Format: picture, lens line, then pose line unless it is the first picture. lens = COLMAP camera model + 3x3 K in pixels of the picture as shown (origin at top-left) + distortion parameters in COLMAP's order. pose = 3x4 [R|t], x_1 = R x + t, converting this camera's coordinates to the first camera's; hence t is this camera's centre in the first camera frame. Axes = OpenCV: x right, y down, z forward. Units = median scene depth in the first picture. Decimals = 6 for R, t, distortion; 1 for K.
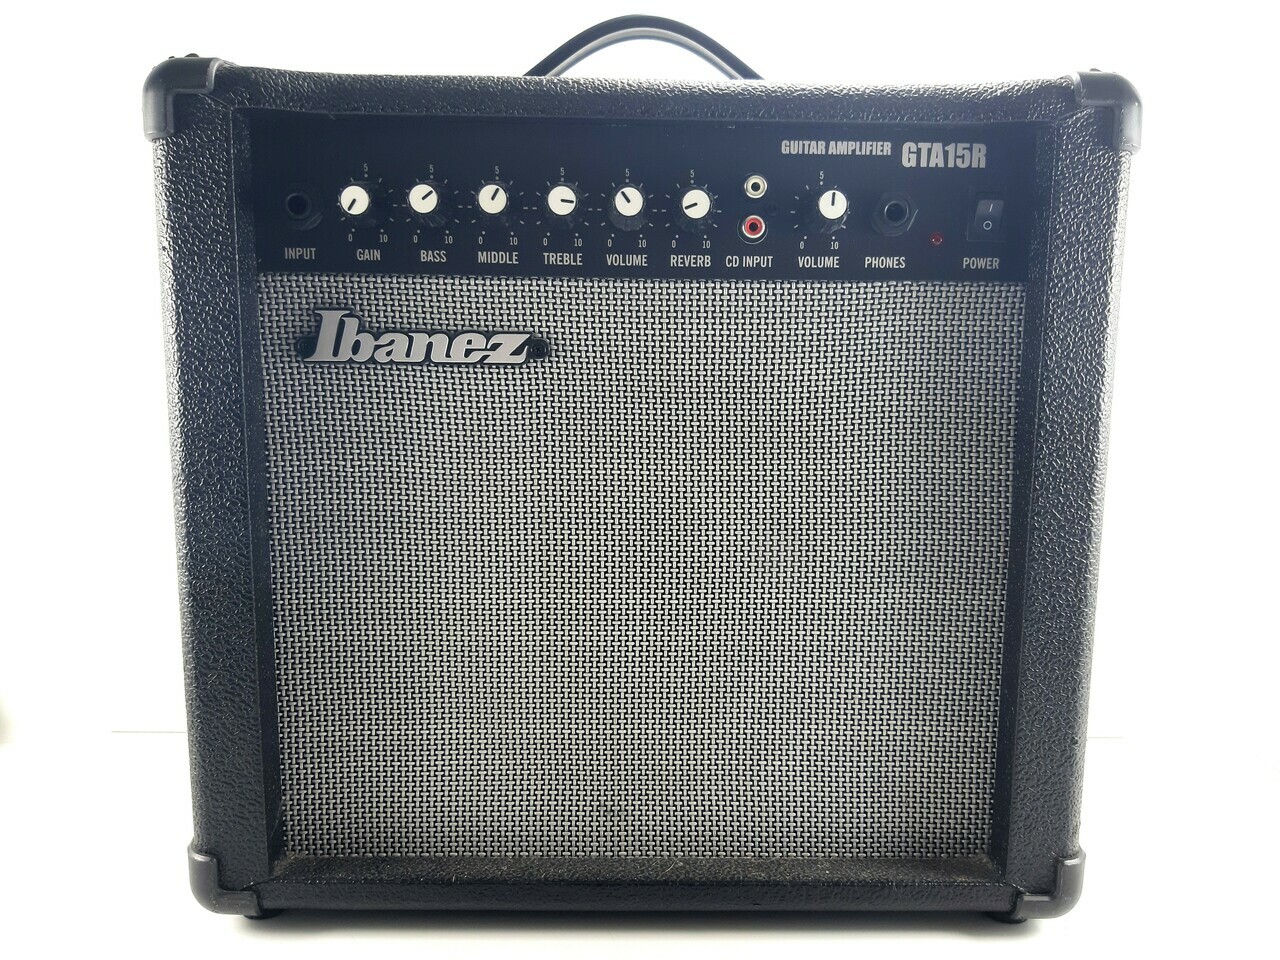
lens RADIAL K [[1047.6, 0, 670.5], [0, 1047.6, 480.5], [0, 0, 1]] dist [0.092753, -0.234500]
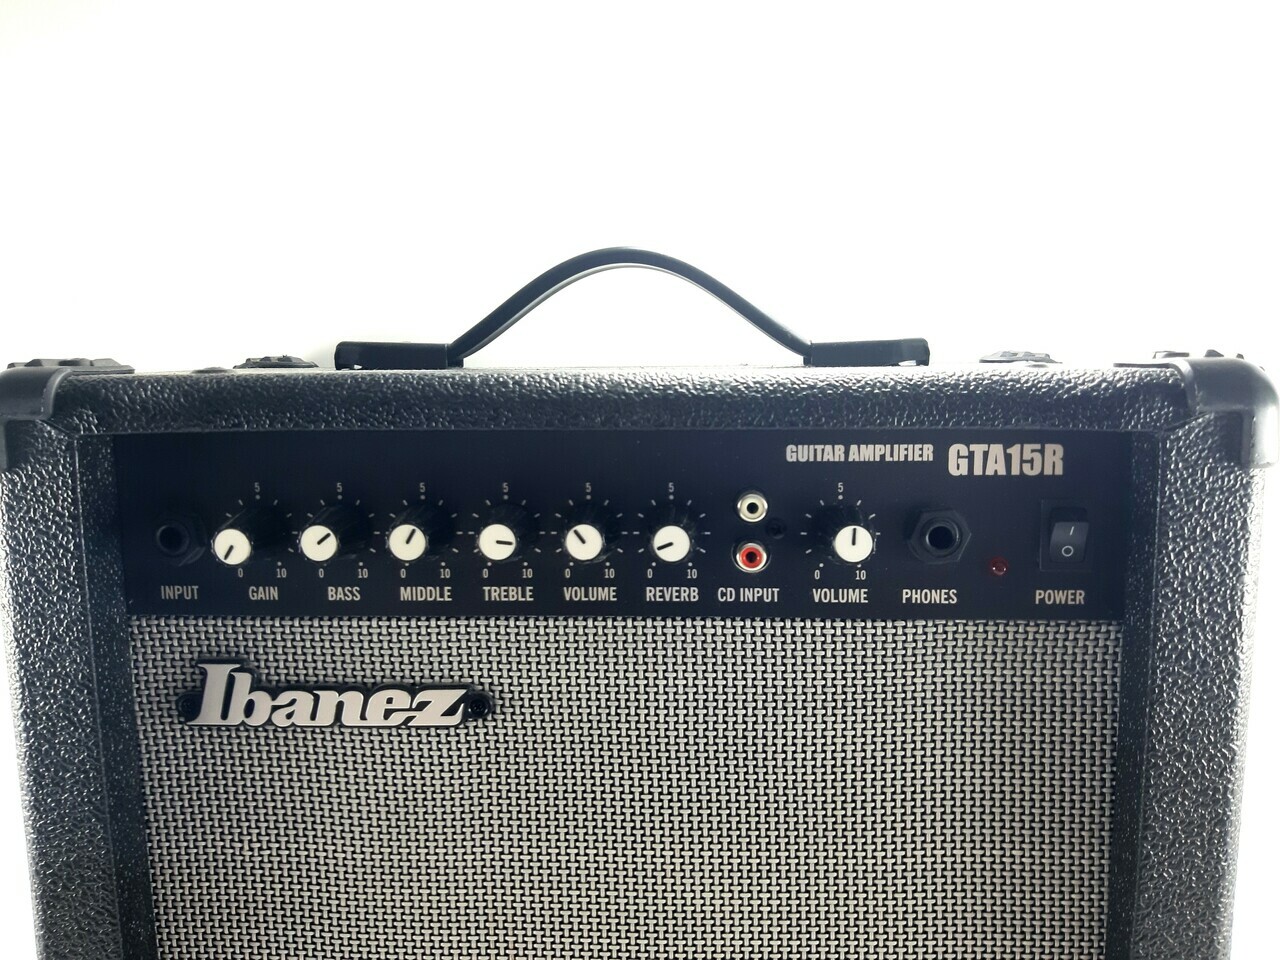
lens RADIAL K [[1102.2, 0, 645.5], [0, 1102.2, 534.8], [0, 0, 1]] dist [0.100374, -0.271164]
pose [[0.997245, -0.013185, -0.072994, 0.060852], [0.011068, 0.999509, -0.029323, -0.234510], [0.073345, 0.028434, 0.996901, 0.196846]]
